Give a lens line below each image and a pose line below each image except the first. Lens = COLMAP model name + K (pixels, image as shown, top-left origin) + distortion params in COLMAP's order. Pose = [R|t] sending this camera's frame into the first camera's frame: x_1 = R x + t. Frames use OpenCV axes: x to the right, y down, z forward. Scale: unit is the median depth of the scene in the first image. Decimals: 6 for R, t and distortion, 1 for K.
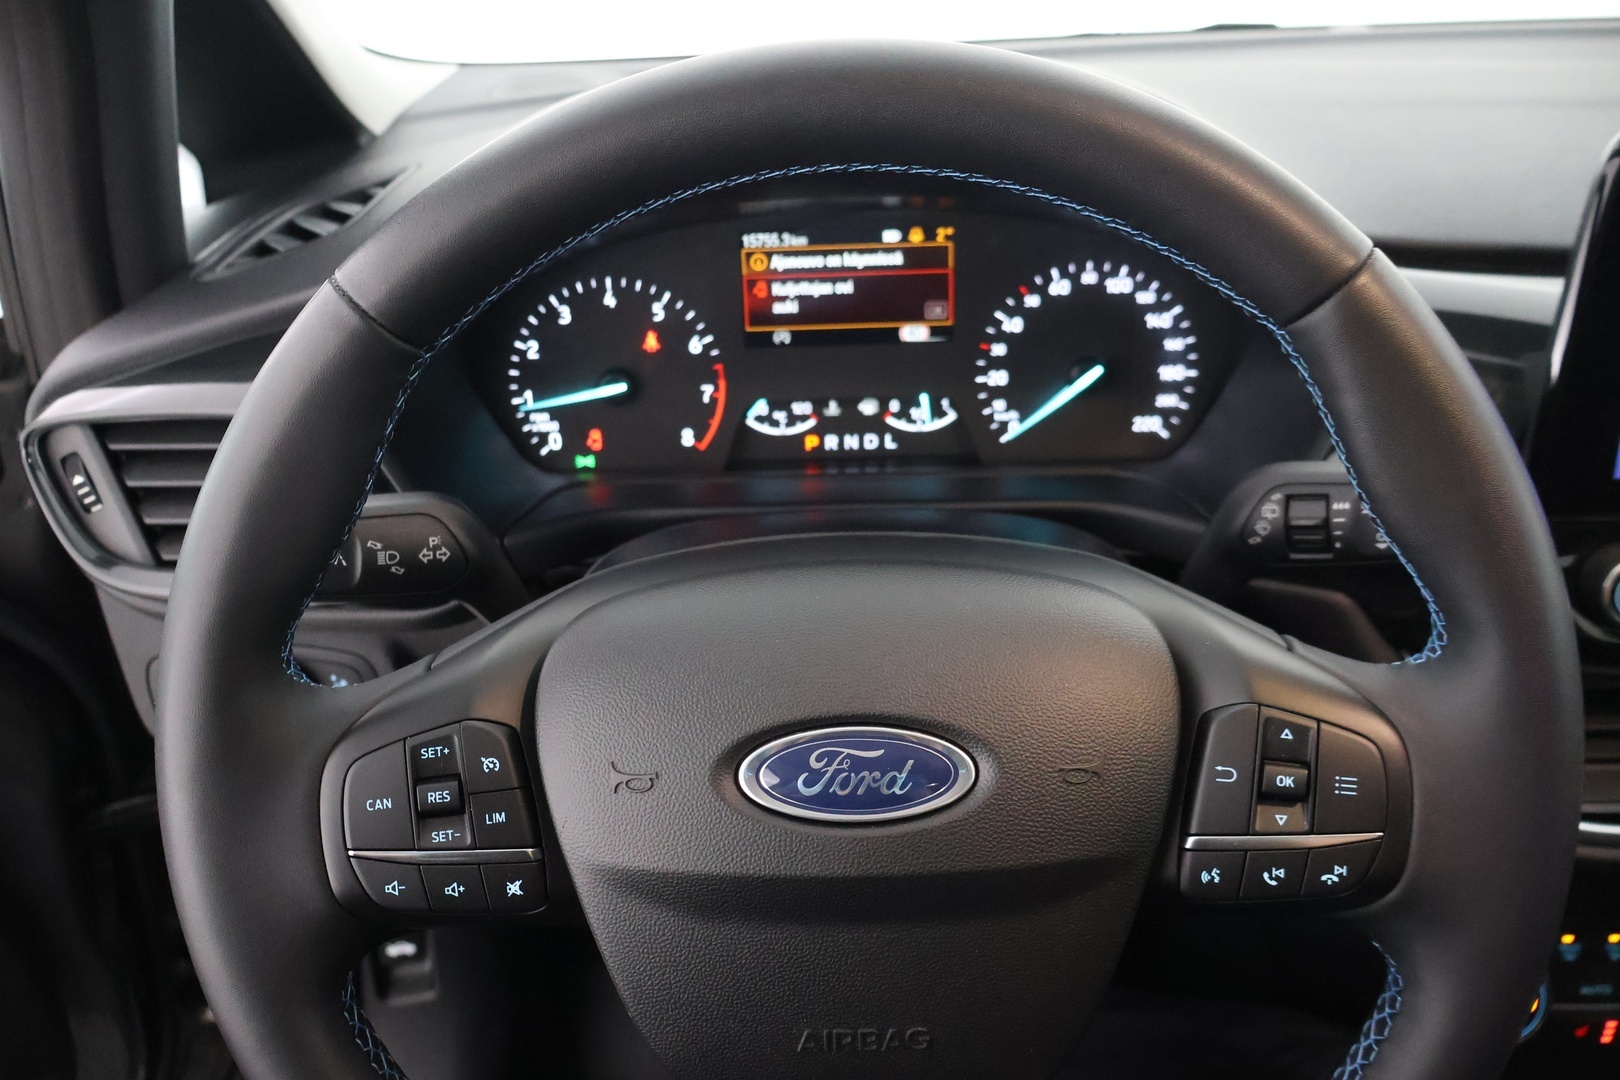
lens RADIAL K [[1446.0, 0, 810.0], [0, 1446.0, 540.0], [0, 0, 1]] dist [0.000223, -0.002211]
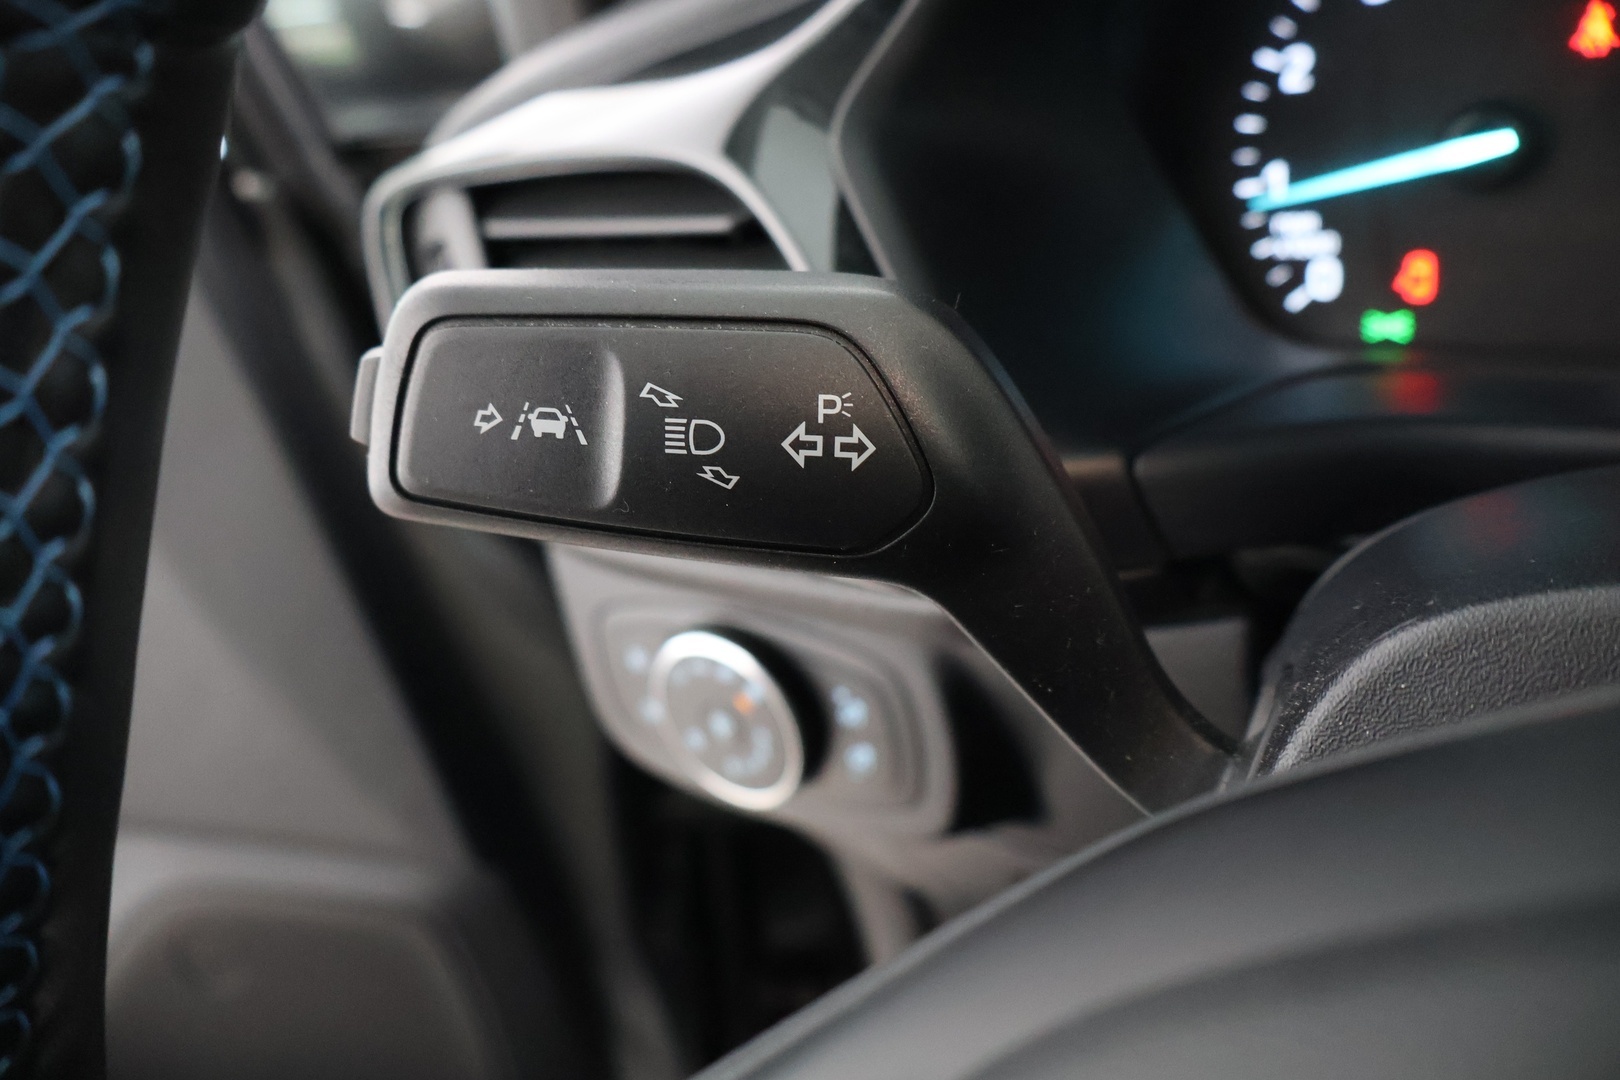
lens RADIAL K [[1446.0, 0, 810.0], [0, 1446.0, 540.0], [0, 0, 1]] dist [0.000223, -0.002211]
pose [[0.833801, 0.121442, -0.538542, -0.058578], [-0.122099, 0.991913, 0.034639, 0.016218], [0.538394, 0.036874, 0.841886, 0.548730]]
